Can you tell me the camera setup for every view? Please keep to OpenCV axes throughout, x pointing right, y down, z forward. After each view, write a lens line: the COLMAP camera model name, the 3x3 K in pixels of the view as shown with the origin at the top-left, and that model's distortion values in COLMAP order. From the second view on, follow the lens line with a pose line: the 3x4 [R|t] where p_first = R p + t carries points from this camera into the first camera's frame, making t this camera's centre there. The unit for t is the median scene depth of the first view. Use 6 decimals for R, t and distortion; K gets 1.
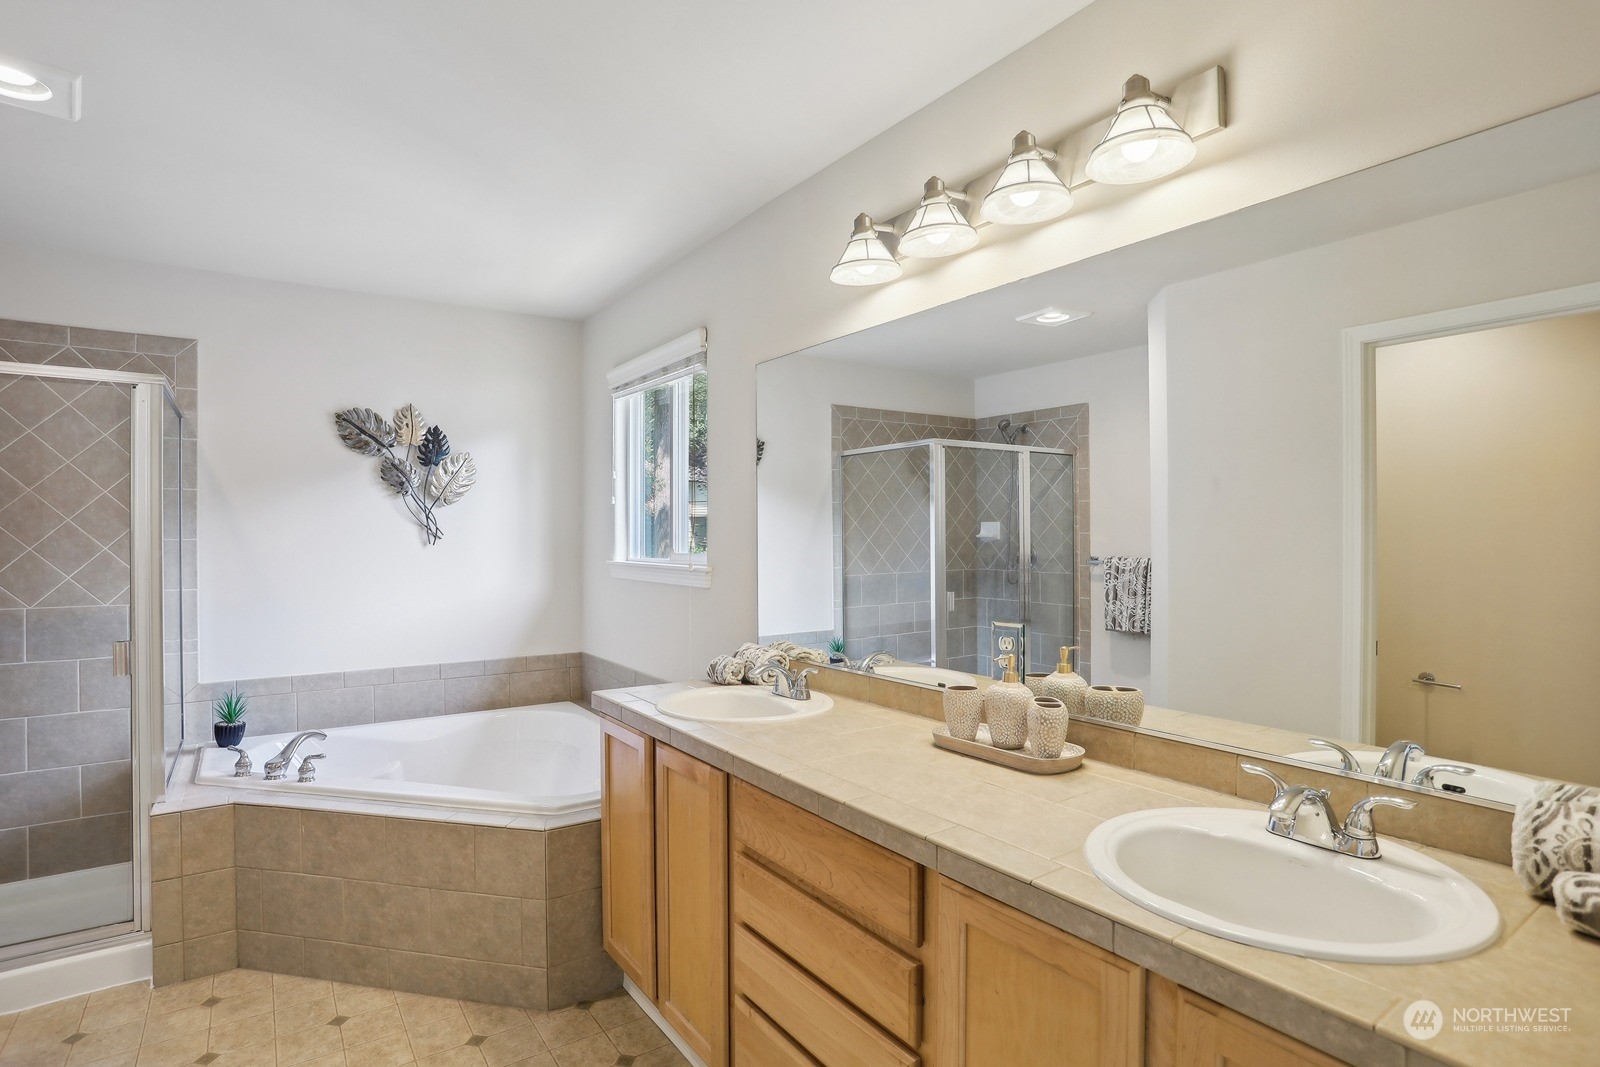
lens RADIAL K [[810.9, 0, 799.0], [0, 810.9, 515.2], [0, 0, 1]] dist [-0.061316, 0.027968]
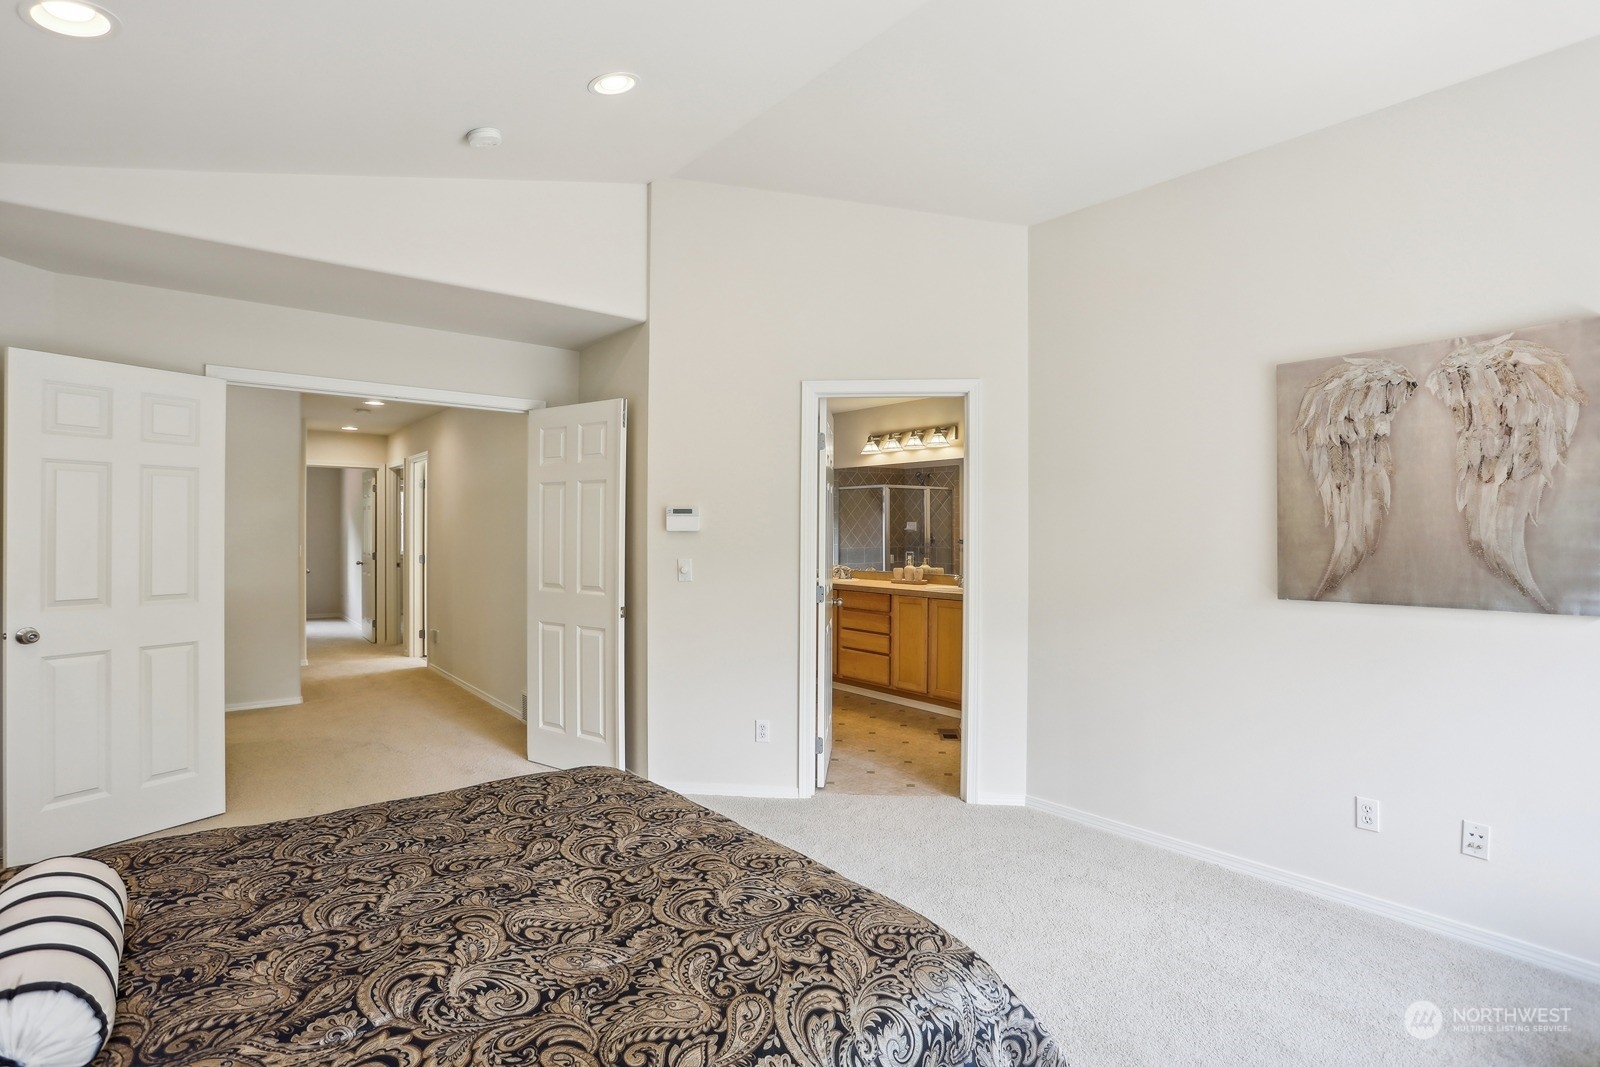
lens RADIAL K [[798.2, 0, 798.4], [0, 798.2, 526.3], [0, 0, 1]] dist [-0.063402, 0.032401]
pose [[0.996834, 0.005328, 0.079333, -0.436096], [-0.006920, 0.999780, 0.019806, -0.041546], [-0.079210, -0.020292, 0.996651, -2.078266]]
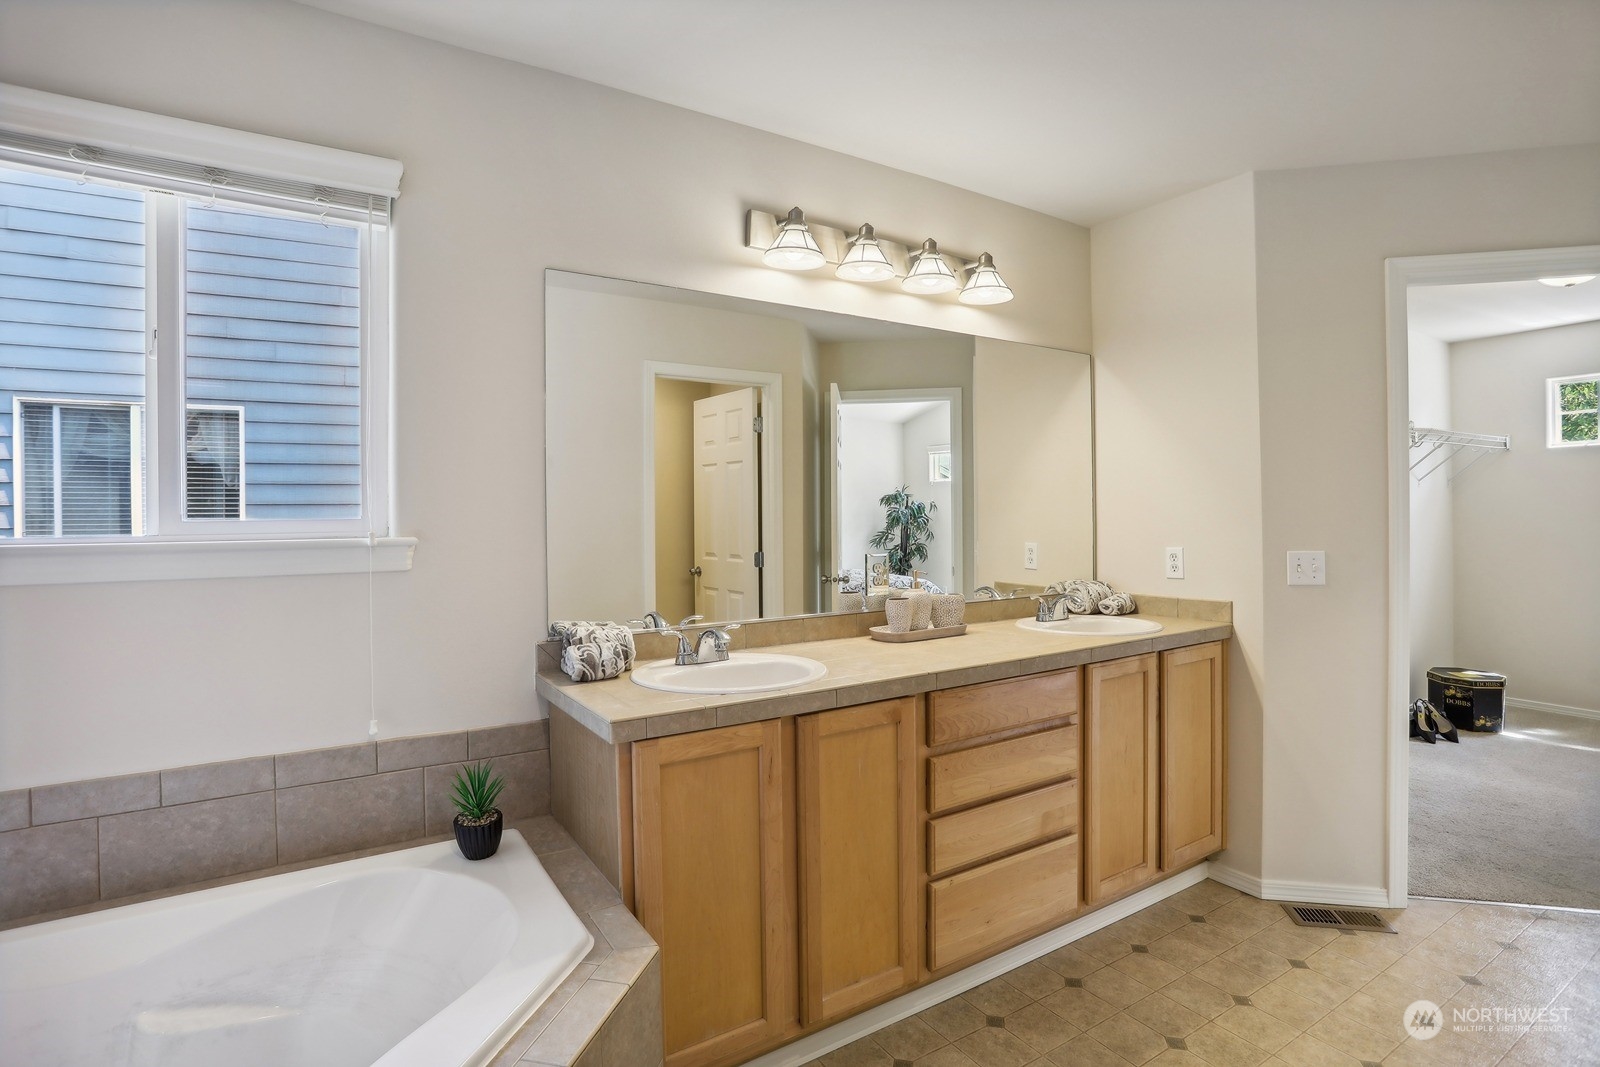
lens RADIAL K [[798.2, 0, 798.4], [0, 798.2, 526.3], [0, 0, 1]] dist [-0.063402, 0.032401]
pose [[0.036979, -0.001044, 0.999315, -0.922475], [-0.013160, 0.999912, 0.001531, 0.063095], [-0.999229, -0.013208, 0.036962, 0.858026]]
